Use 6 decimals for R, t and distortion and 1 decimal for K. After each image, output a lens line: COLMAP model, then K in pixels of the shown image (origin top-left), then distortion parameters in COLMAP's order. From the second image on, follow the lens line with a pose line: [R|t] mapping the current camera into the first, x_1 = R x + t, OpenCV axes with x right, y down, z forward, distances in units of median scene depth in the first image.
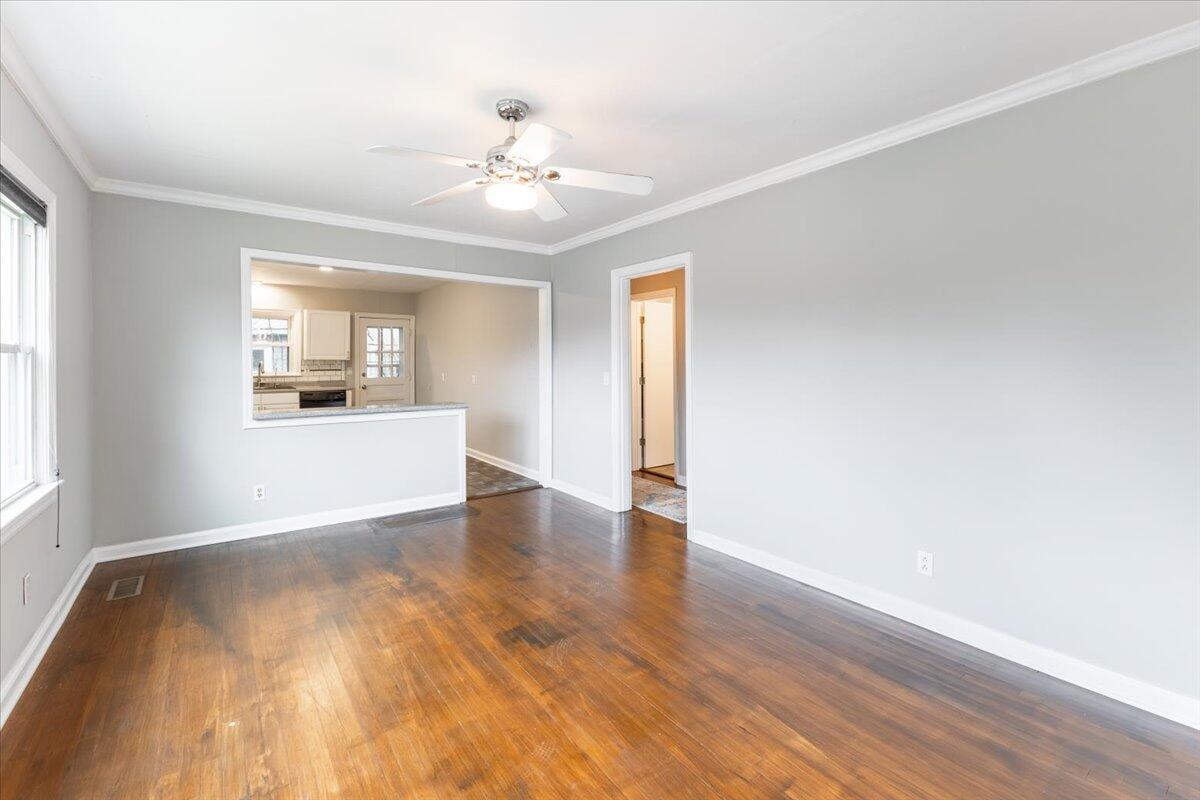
lens RADIAL K [[532.3, 0, 601.4], [0, 532.3, 351.0], [0, 0, 1]] dist [0.011845, -0.000191]
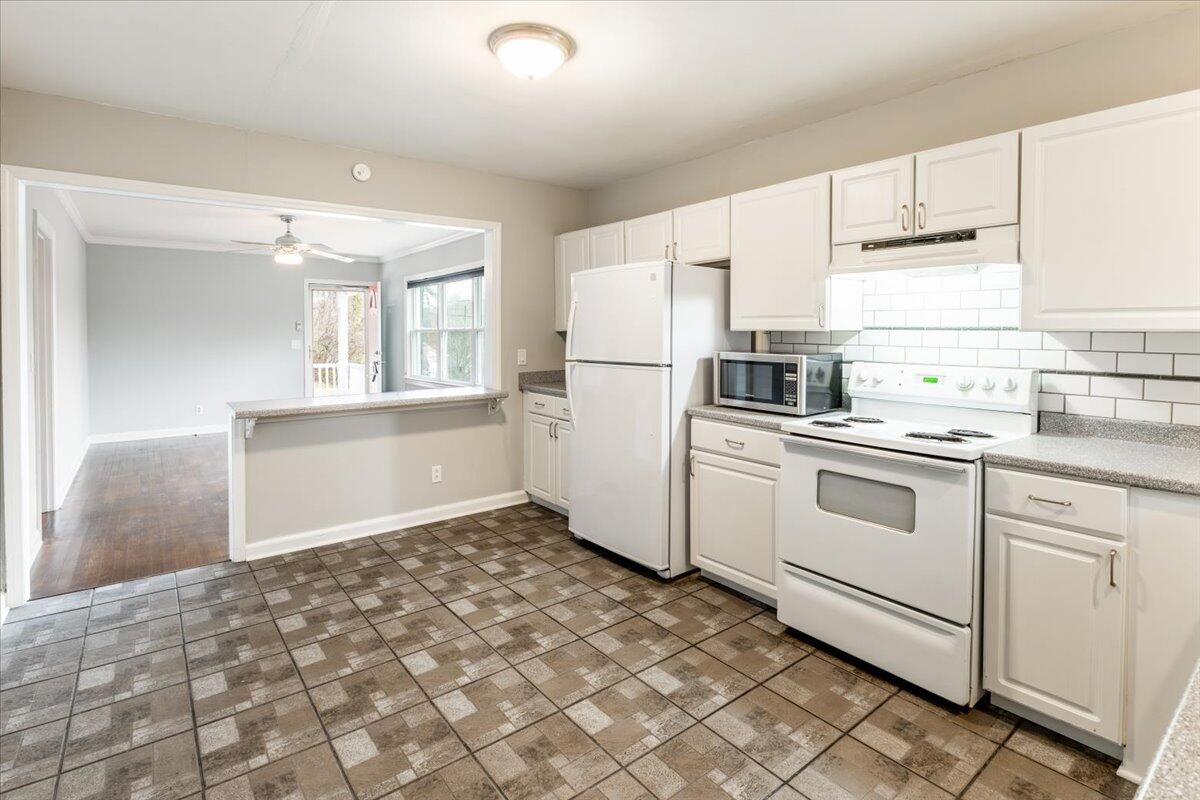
lens RADIAL K [[590.0, 0, 609.6], [0, 590.0, 345.3], [0, 0, 1]] dist [-0.003344, -0.000770]
pose [[-0.999018, 0.003415, -0.044176, -1.143847], [0.003382, 0.999994, 0.000819, 0.049172], [0.044179, 0.000669, -0.999023, 2.909900]]
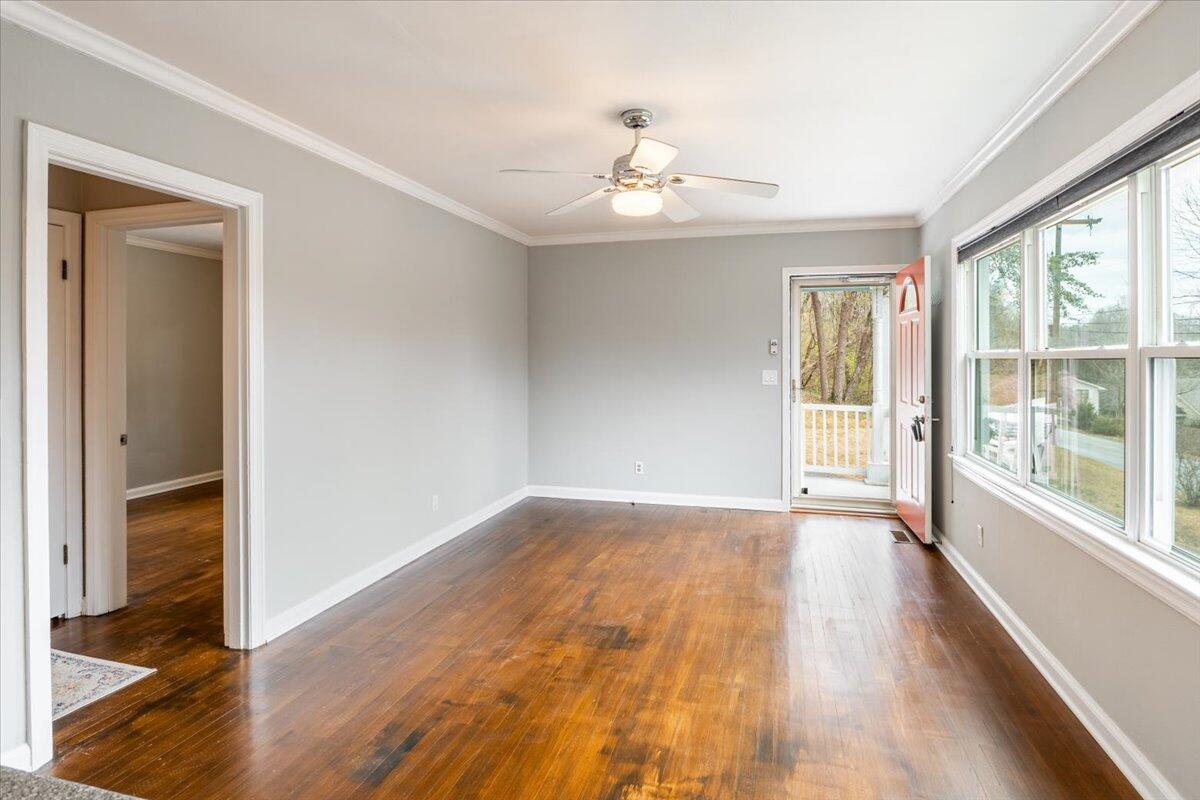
lens RADIAL K [[631.7, 0, 605.7], [0, 631.7, 358.2], [0, 0, 1]] dist [-0.000272, -0.000216]
pose [[-0.624379, -0.000858, 0.781121, -0.909594], [-0.016838, 0.999782, -0.012361, 0.016652], [-0.780940, -0.020870, -0.624257, 1.536242]]
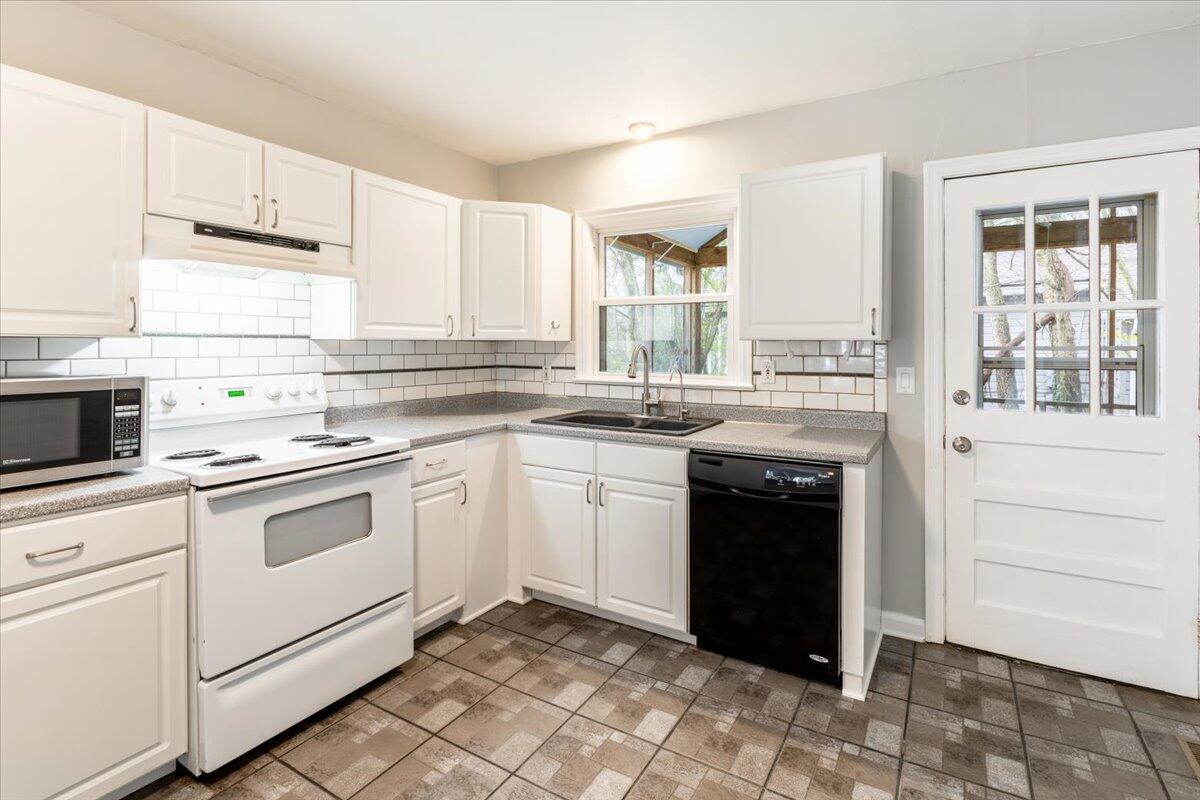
lens RADIAL K [[580.0, 0, 599.4], [0, 580.0, 347.7], [0, 0, 1]] dist [-0.001097, -0.000007]
pose [[0.385390, 0.012741, -0.922666, -0.754833], [0.017043, 0.999636, 0.020922, 0.034111], [0.922596, -0.023788, 0.385033, 2.182049]]
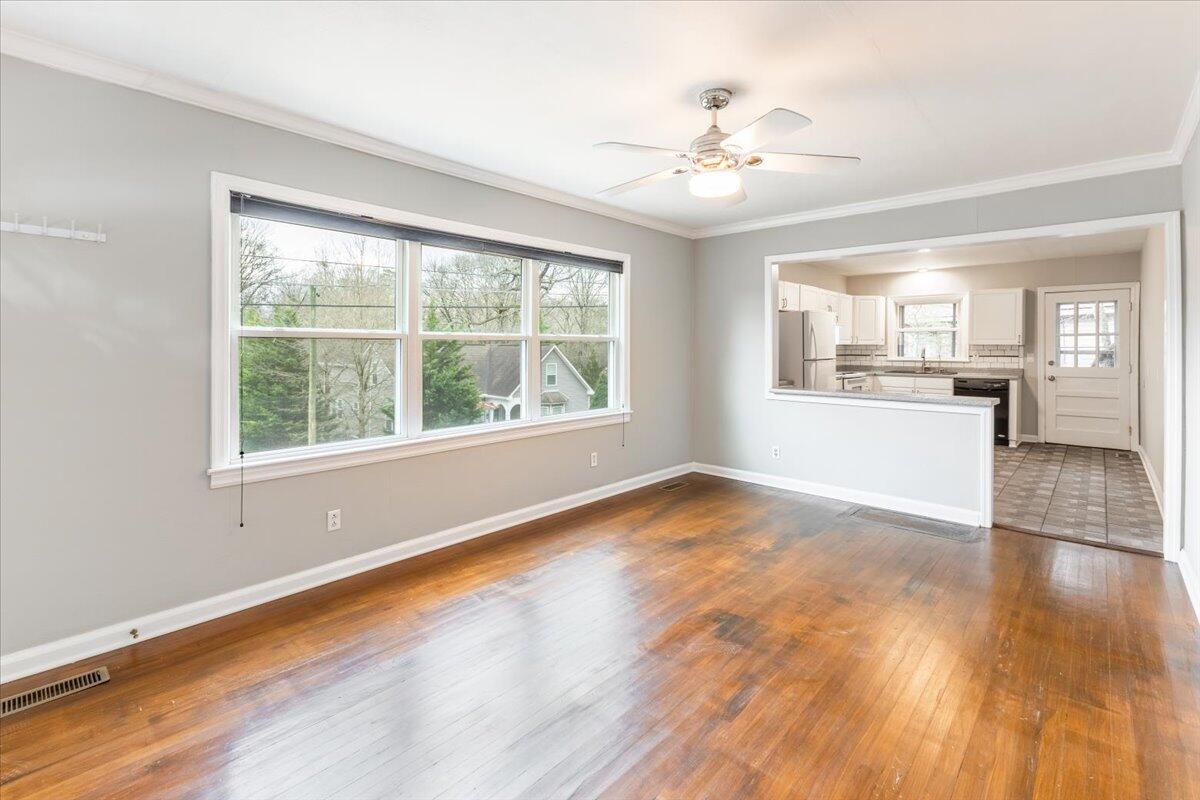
lens RADIAL K [[532.3, 0, 601.4], [0, 532.3, 351.0], [0, 0, 1]] dist [0.011845, -0.000191]
pose [[0.193562, 0.012150, -0.981013, 0.674737], [0.016608, 0.999739, 0.015658, 0.005674], [0.980947, -0.019323, 0.193310, 0.506454]]
